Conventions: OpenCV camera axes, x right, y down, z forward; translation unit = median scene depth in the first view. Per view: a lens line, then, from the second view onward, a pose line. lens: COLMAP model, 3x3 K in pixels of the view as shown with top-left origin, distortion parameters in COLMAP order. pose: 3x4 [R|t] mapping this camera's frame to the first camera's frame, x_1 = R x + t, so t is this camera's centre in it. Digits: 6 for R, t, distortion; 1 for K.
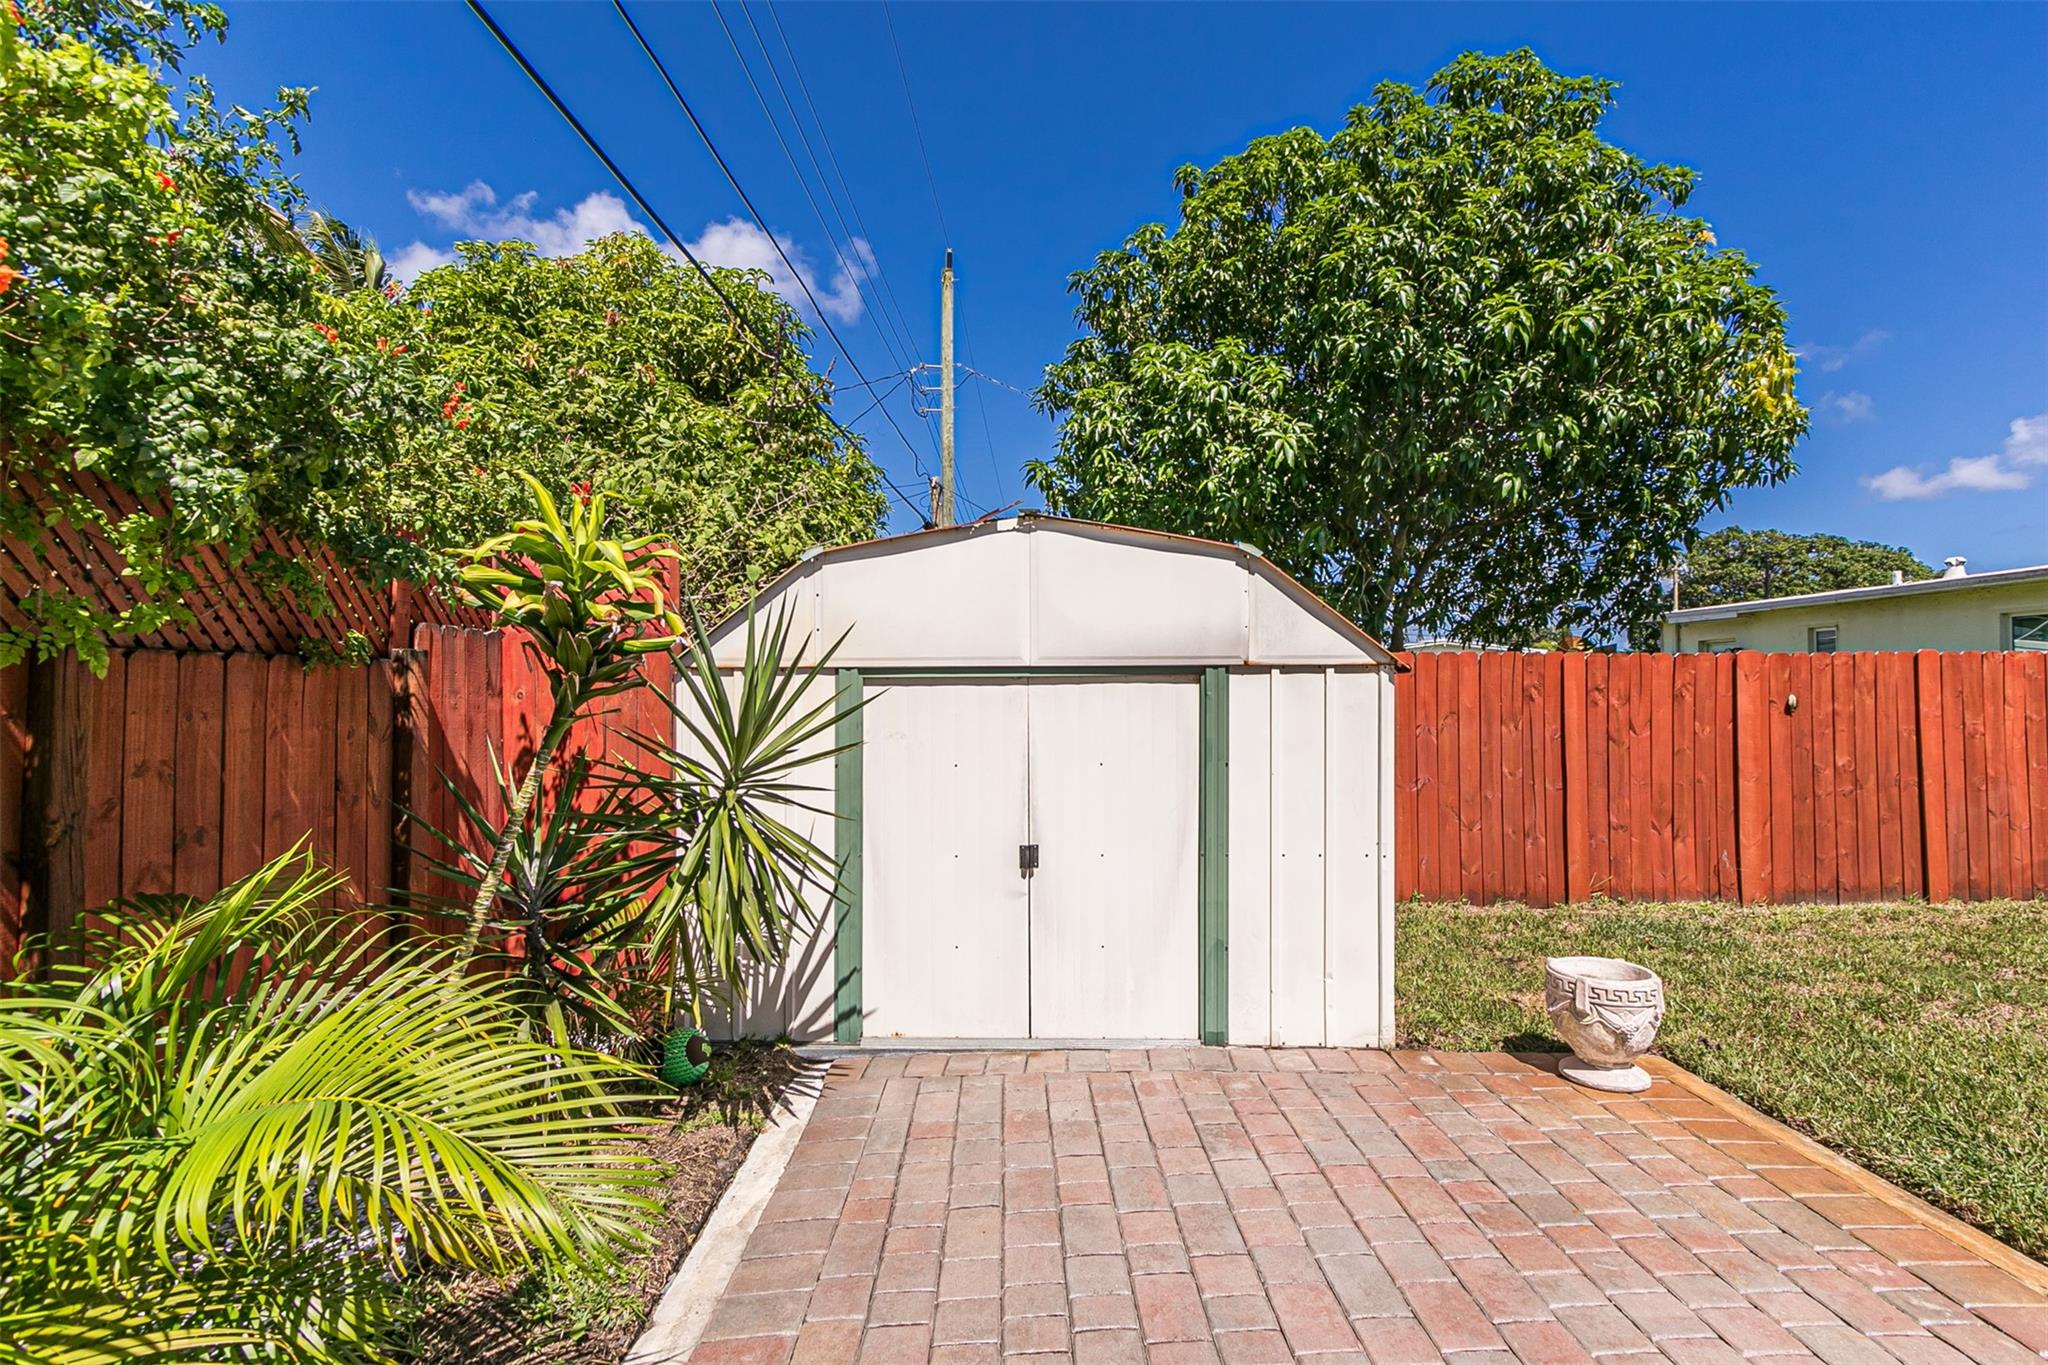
lens RADIAL K [[930.2, 0, 1023.3], [0, 930.2, 681.3], [0, 0, 1]] dist [0.008168, -0.002252]
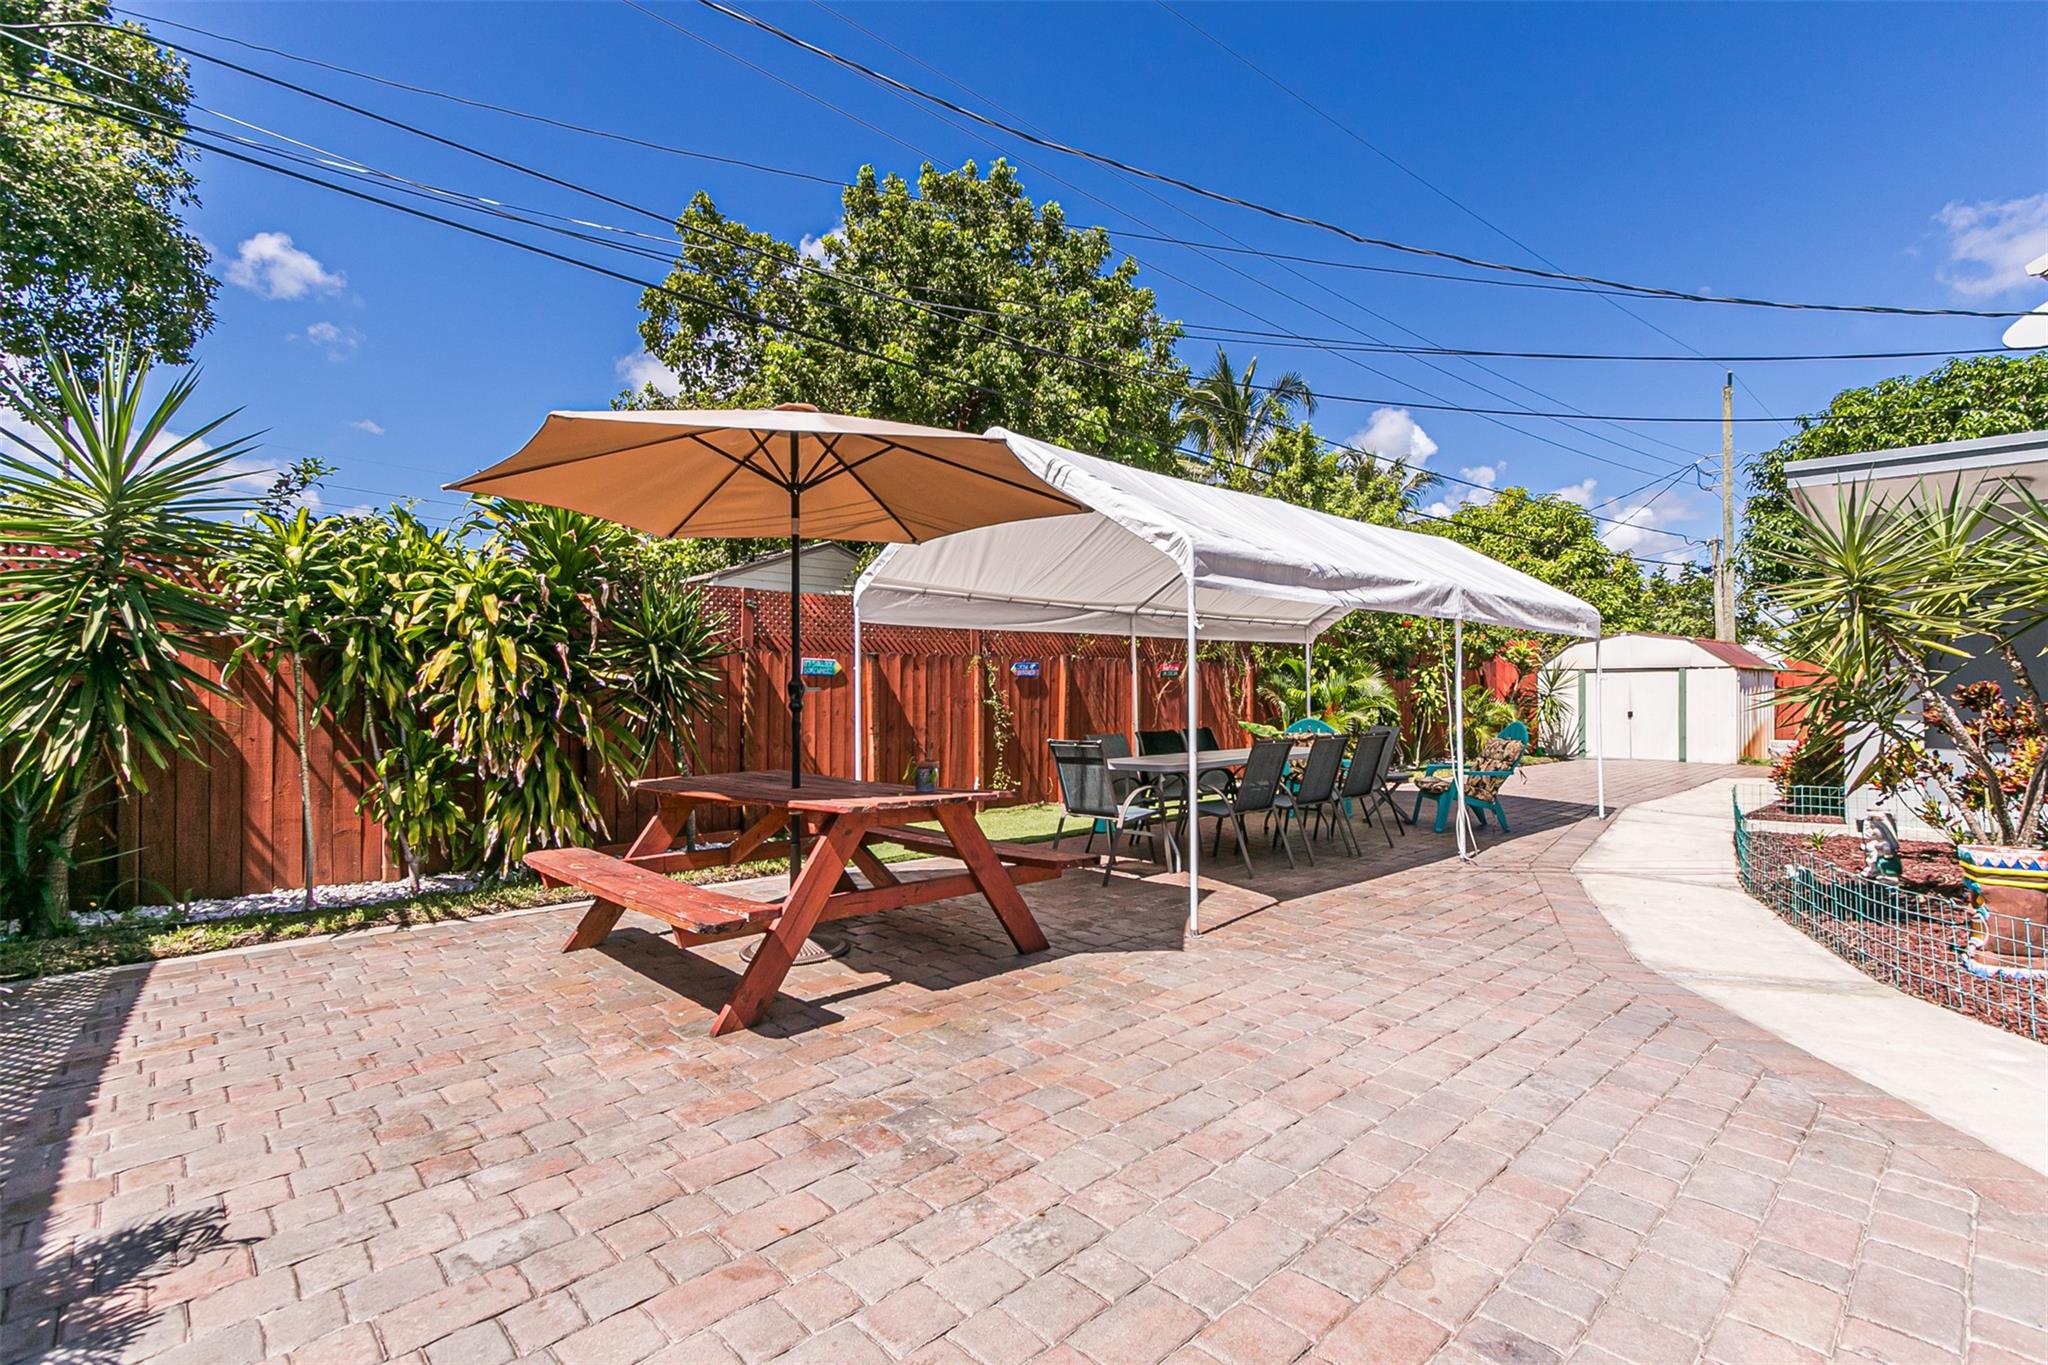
lens RADIAL K [[930.2, 0, 1028.8], [0, 930.2, 675.1], [0, 0, 1]] dist [0.008168, -0.002252]
pose [[0.666370, 0.000308, -0.745621, 1.337835], [0.011824, 0.999870, 0.010979, -0.060147], [0.745527, -0.016132, 0.666280, -3.814608]]
